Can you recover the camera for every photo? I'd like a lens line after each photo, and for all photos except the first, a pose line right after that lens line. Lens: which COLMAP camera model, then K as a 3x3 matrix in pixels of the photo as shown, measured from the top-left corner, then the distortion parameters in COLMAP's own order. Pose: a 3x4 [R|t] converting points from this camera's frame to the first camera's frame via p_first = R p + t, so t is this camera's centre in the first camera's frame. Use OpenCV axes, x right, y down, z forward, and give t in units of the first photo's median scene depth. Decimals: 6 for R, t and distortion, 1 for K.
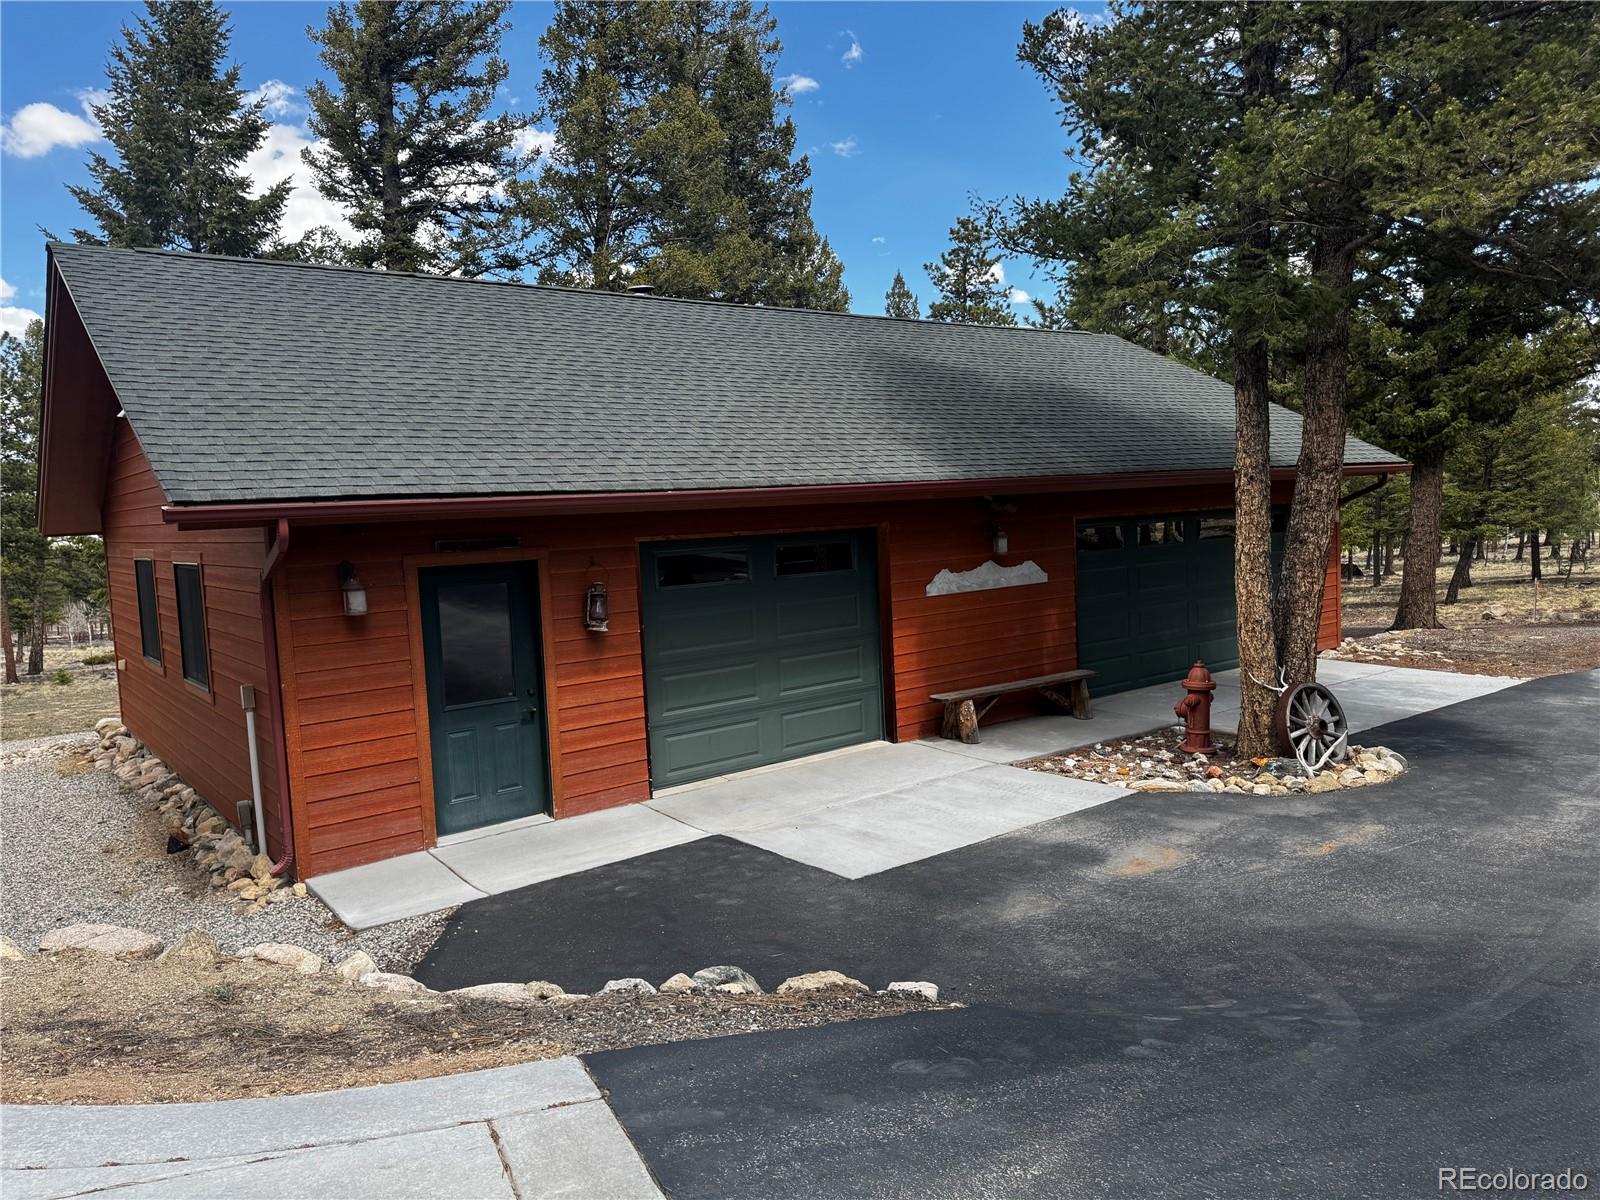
lens RADIAL K [[1133.0, 0, 796.4], [0, 1133.0, 602.0], [0, 0, 1]] dist [0.047365, -0.000178]
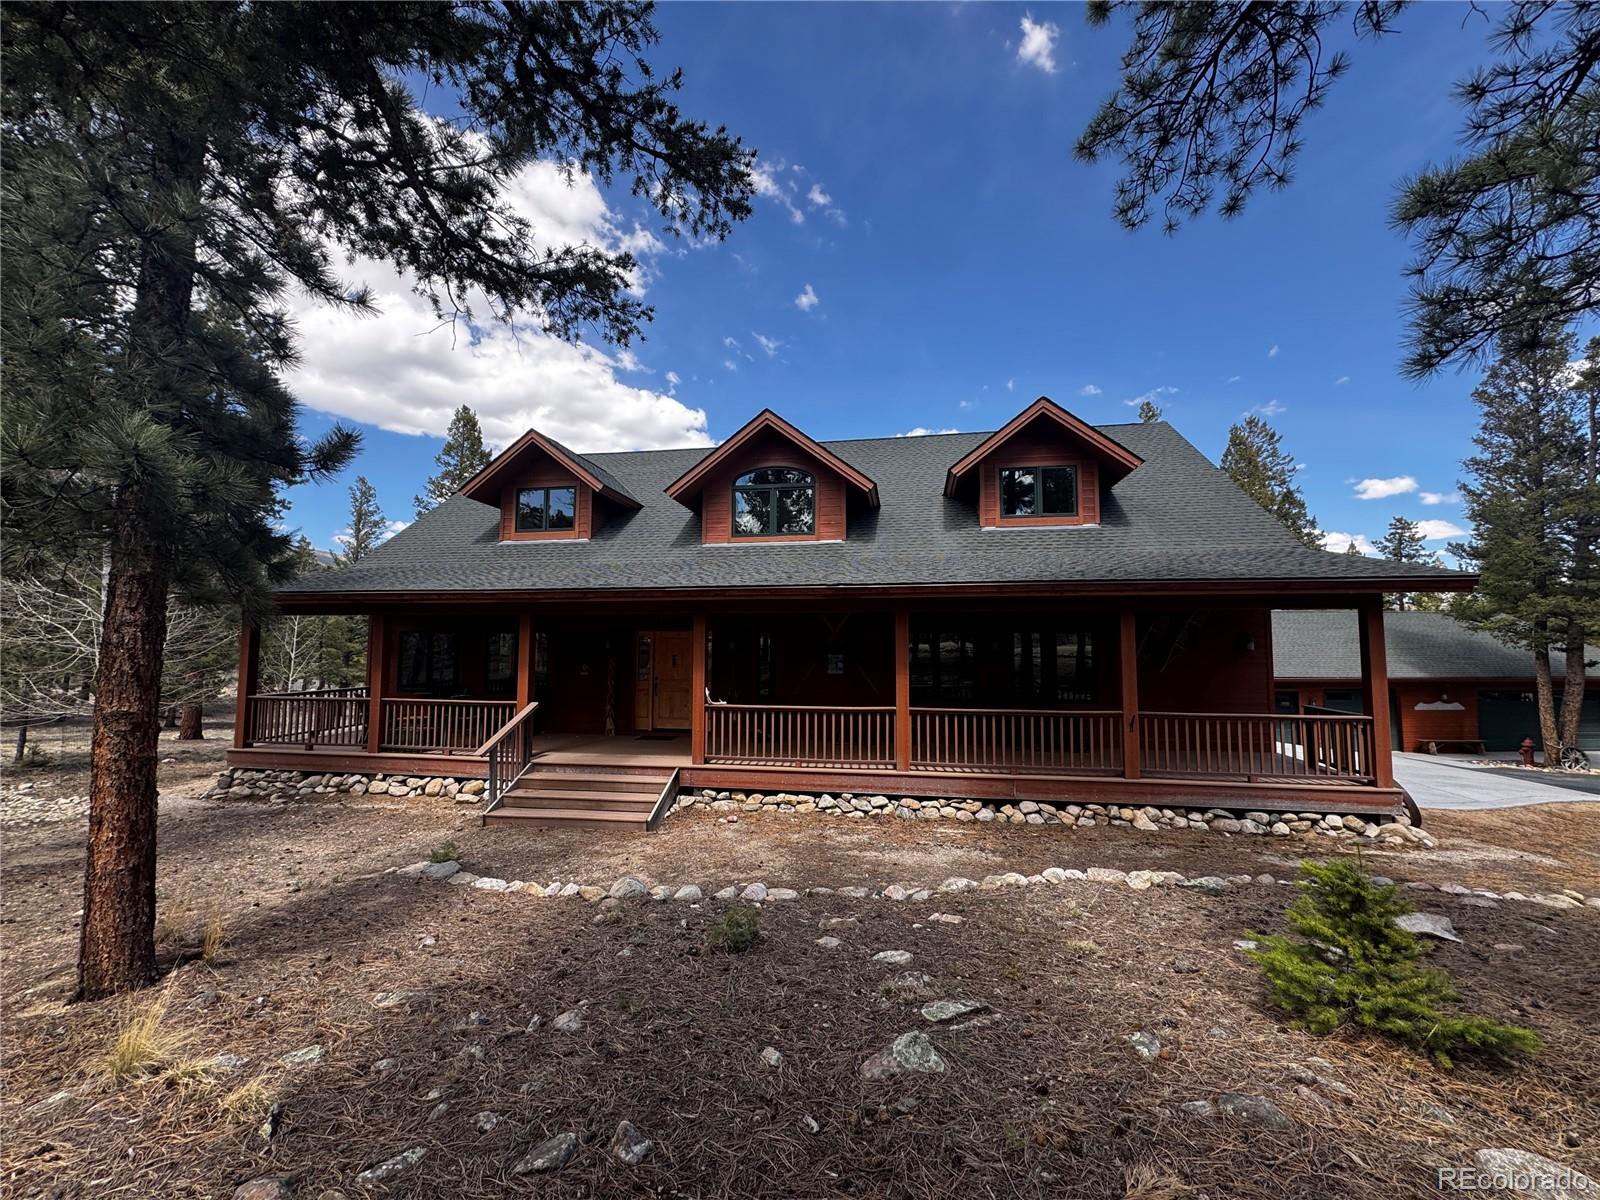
lens RADIAL K [[637.5, 0, 797.2], [0, 637.5, 598.6], [0, 0, 1]] dist [-0.001140, -0.000106]
pose [[0.827239, 0.006278, -0.561814, -0.201645], [-0.088403, 0.988937, -0.119118, 0.032304], [0.554851, 0.148205, 0.818642, -0.955747]]
